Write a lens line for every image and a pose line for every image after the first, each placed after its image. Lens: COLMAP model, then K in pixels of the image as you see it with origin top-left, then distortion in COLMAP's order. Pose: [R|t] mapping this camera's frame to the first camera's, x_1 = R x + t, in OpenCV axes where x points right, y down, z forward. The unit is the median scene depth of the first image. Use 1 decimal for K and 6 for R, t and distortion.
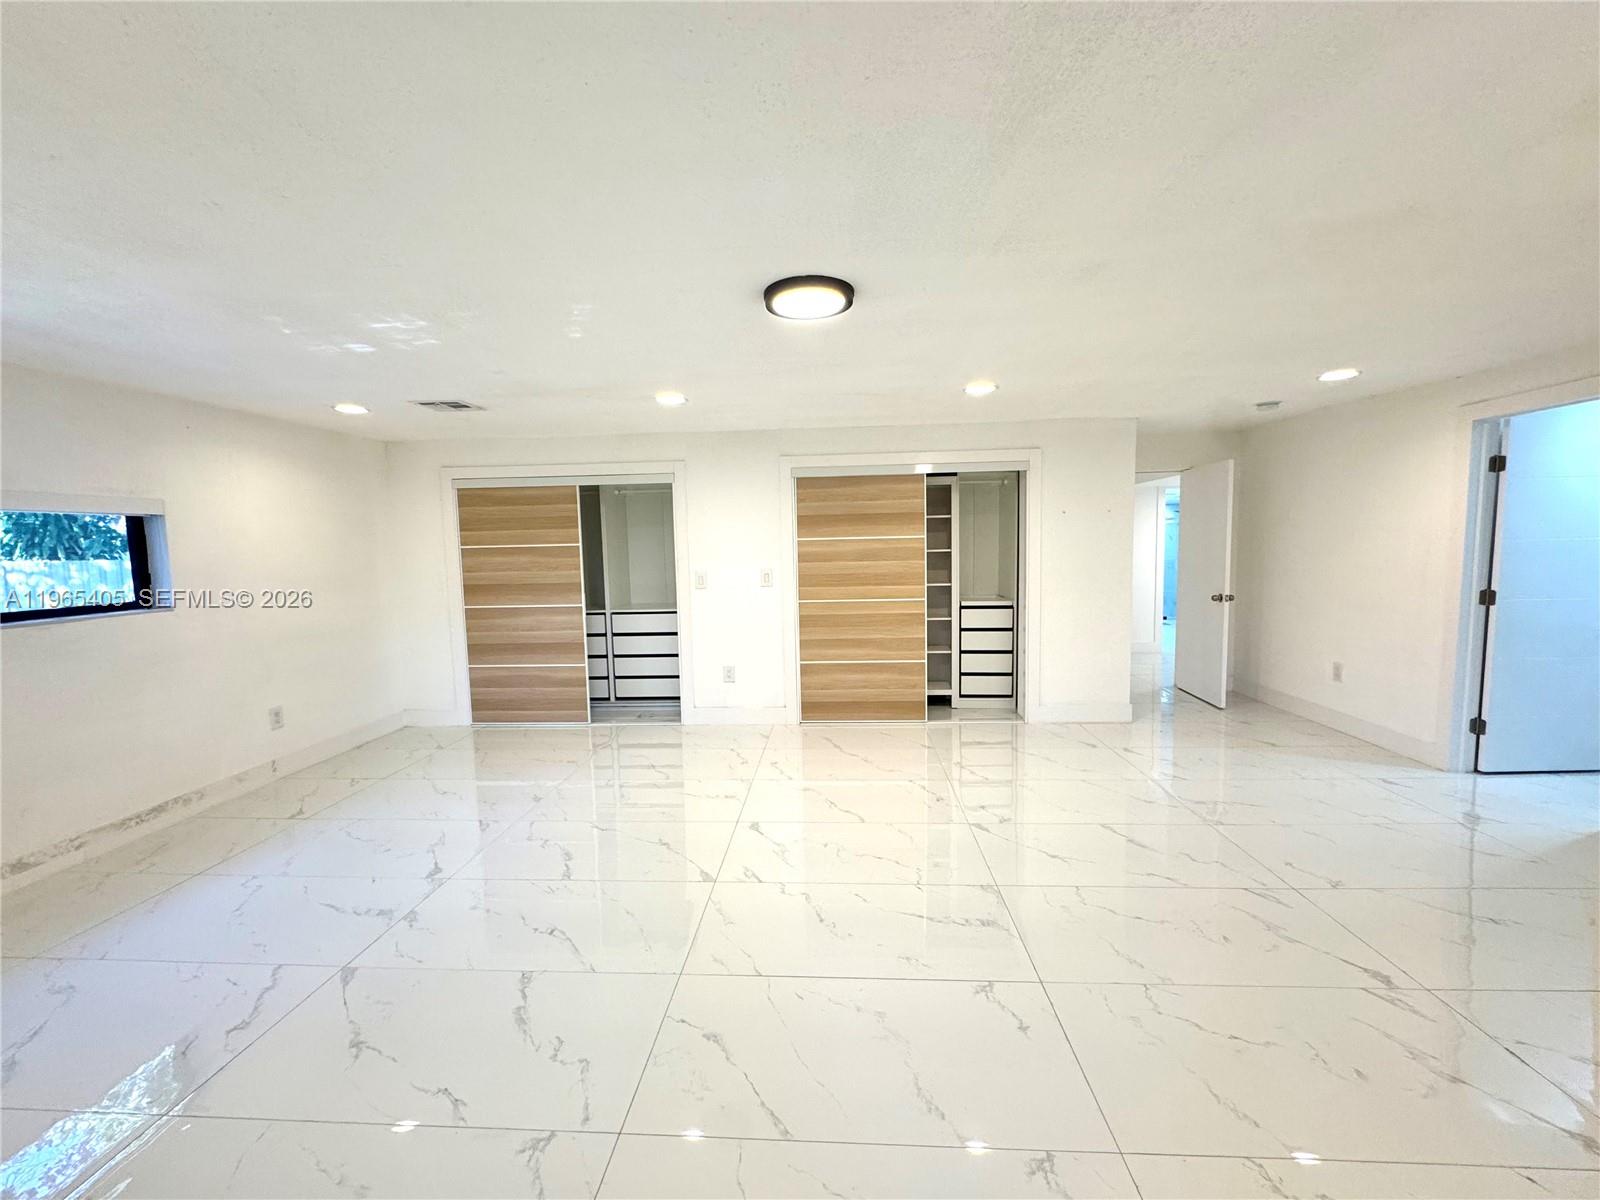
lens RADIAL K [[641.5, 0, 805.3], [0, 641.5, 602.1], [0, 0, 1]] dist [-0.001415, 0.000227]
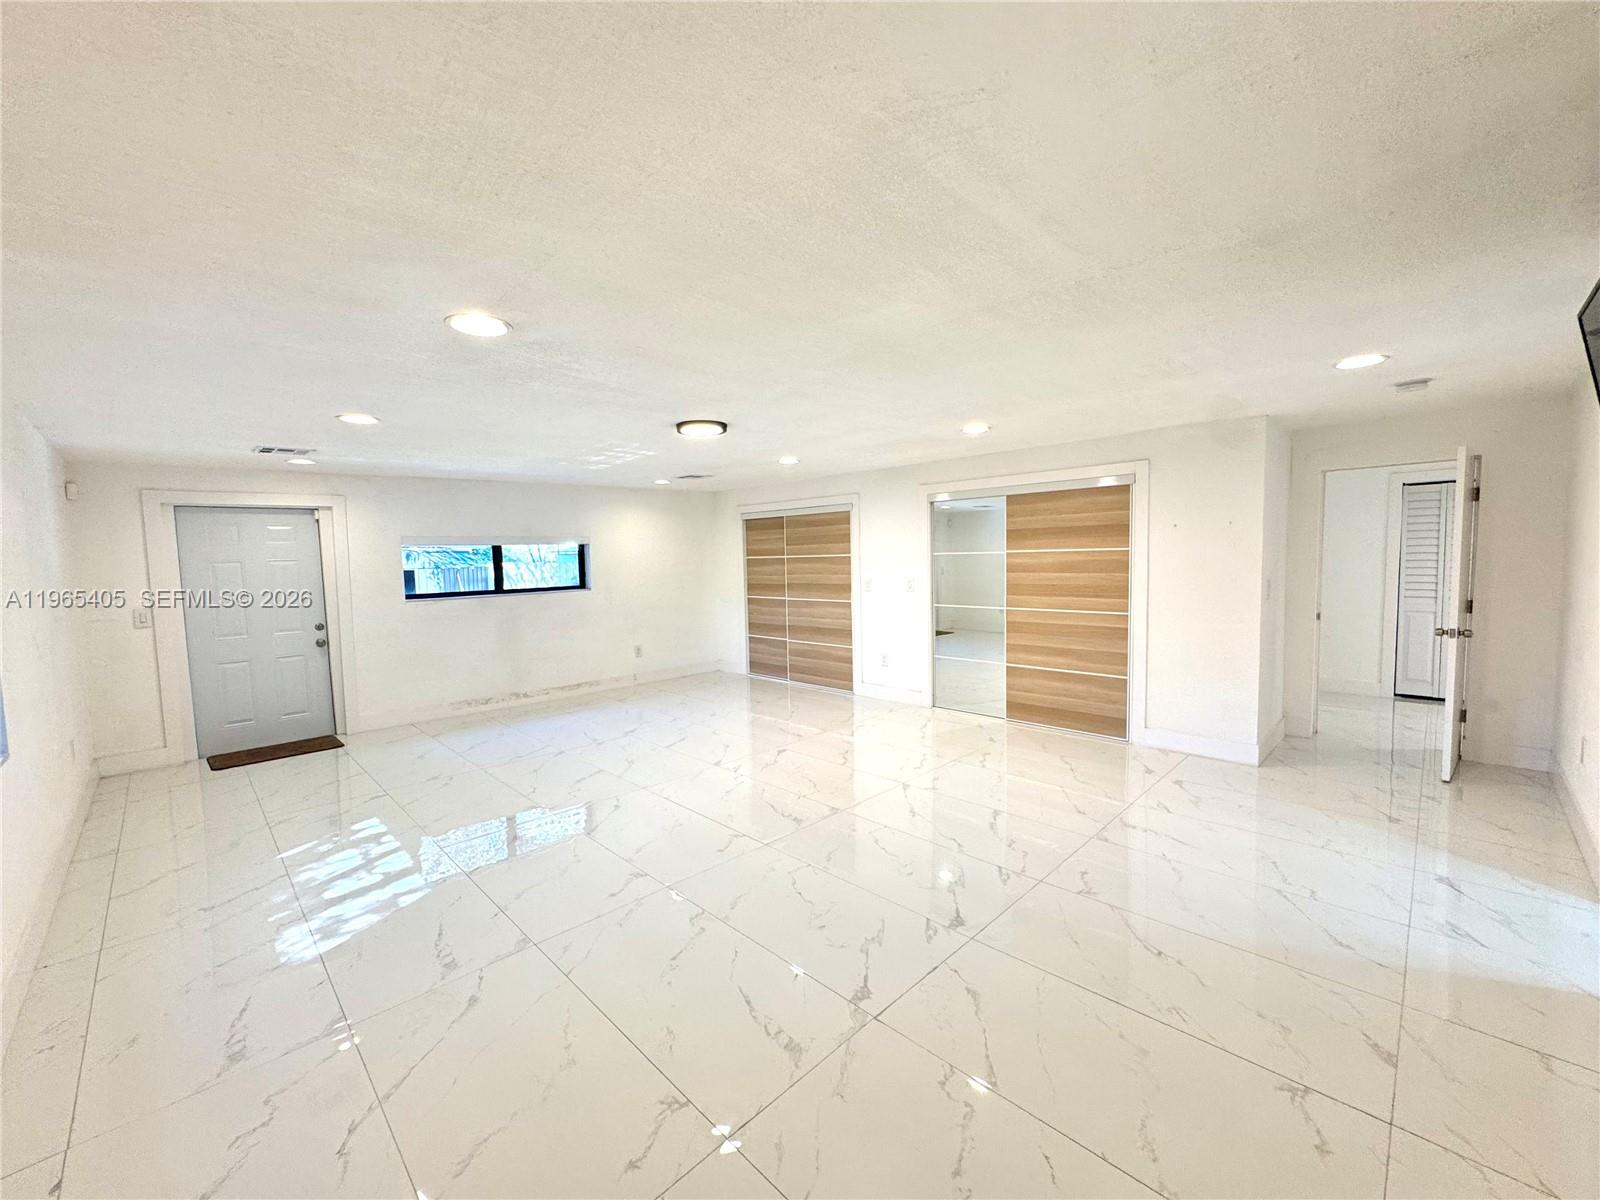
lens RADIAL K [[641.5, 0, 806.4], [0, 641.5, 607.3], [0, 0, 1]] dist [-0.001415, 0.000227]
pose [[0.749396, 0.058072, -0.659571, 0.604818], [-0.054310, 0.998181, 0.026179, -0.016626], [0.659891, 0.016203, 0.751187, -0.056114]]
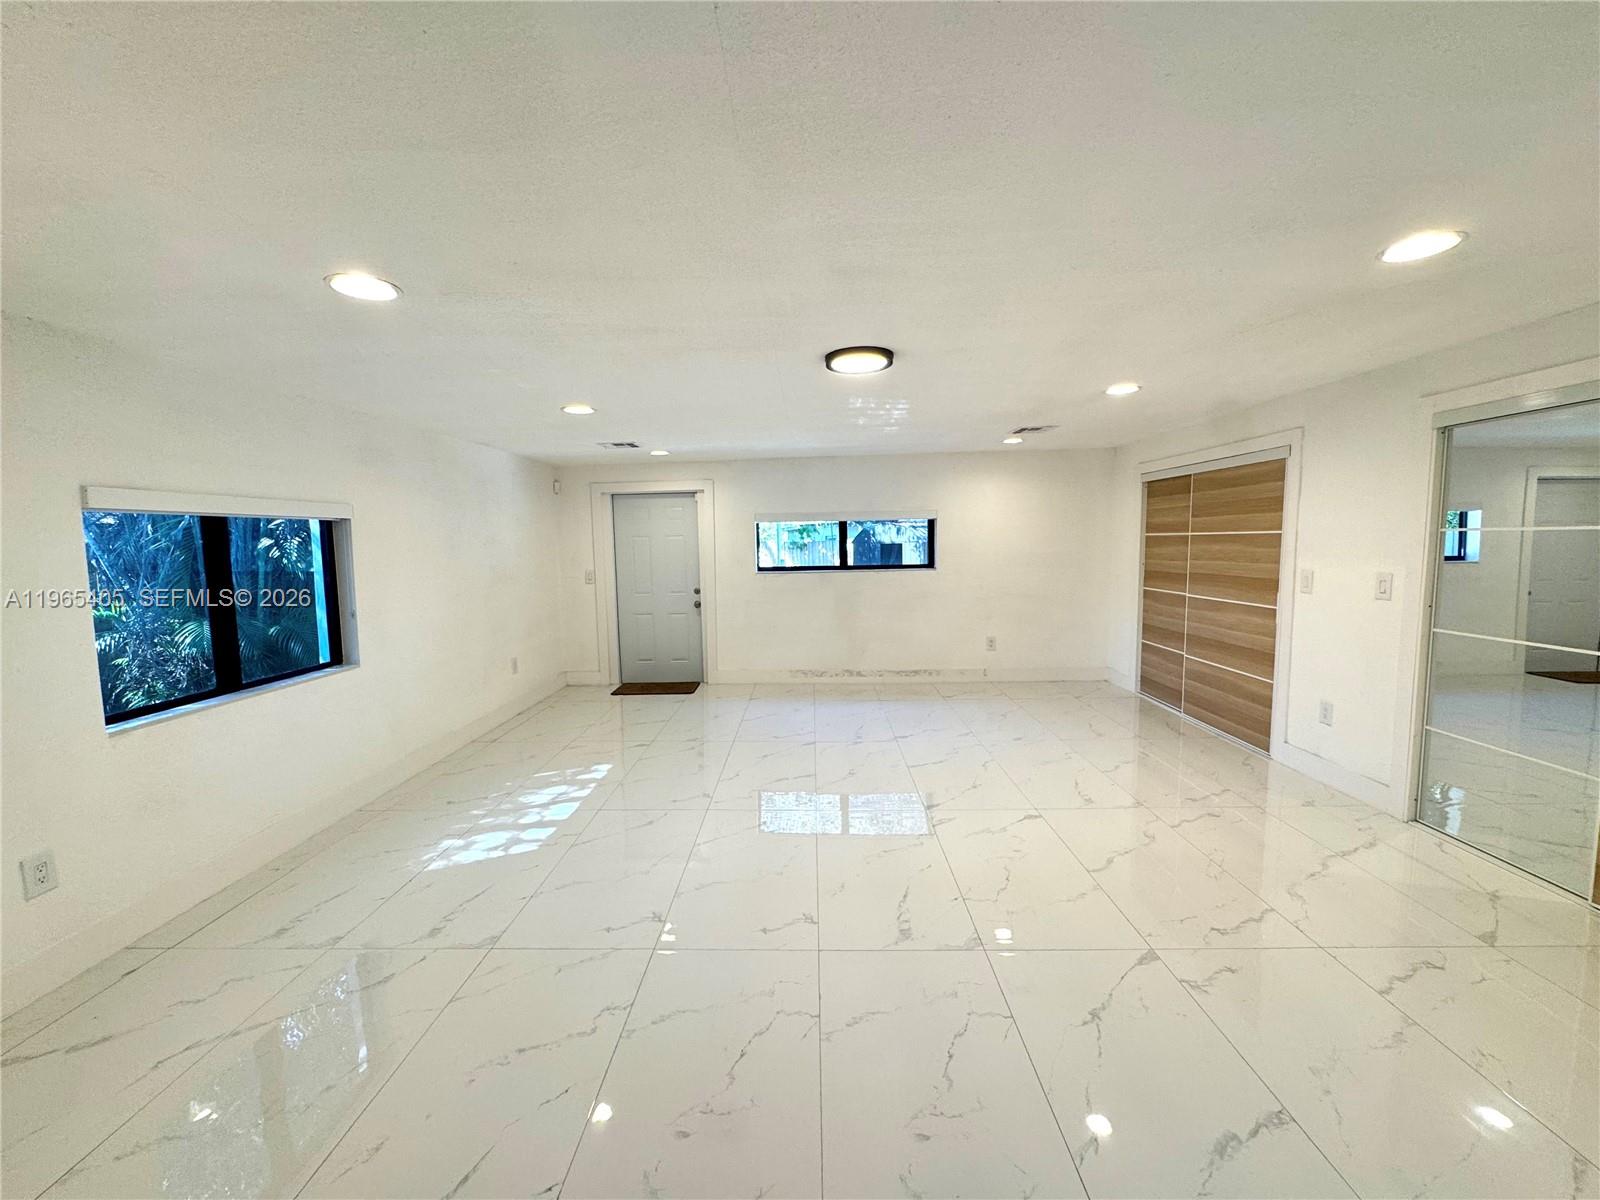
lens RADIAL K [[641.5, 0, 800.2], [0, 641.5, 604.7], [0, 0, 1]] dist [-0.001415, 0.000227]
pose [[0.038482, 0.120894, -0.991919, 0.578669], [-0.075906, 0.990140, 0.117732, -0.052384], [0.996372, 0.070762, 0.047279, 0.363109]]
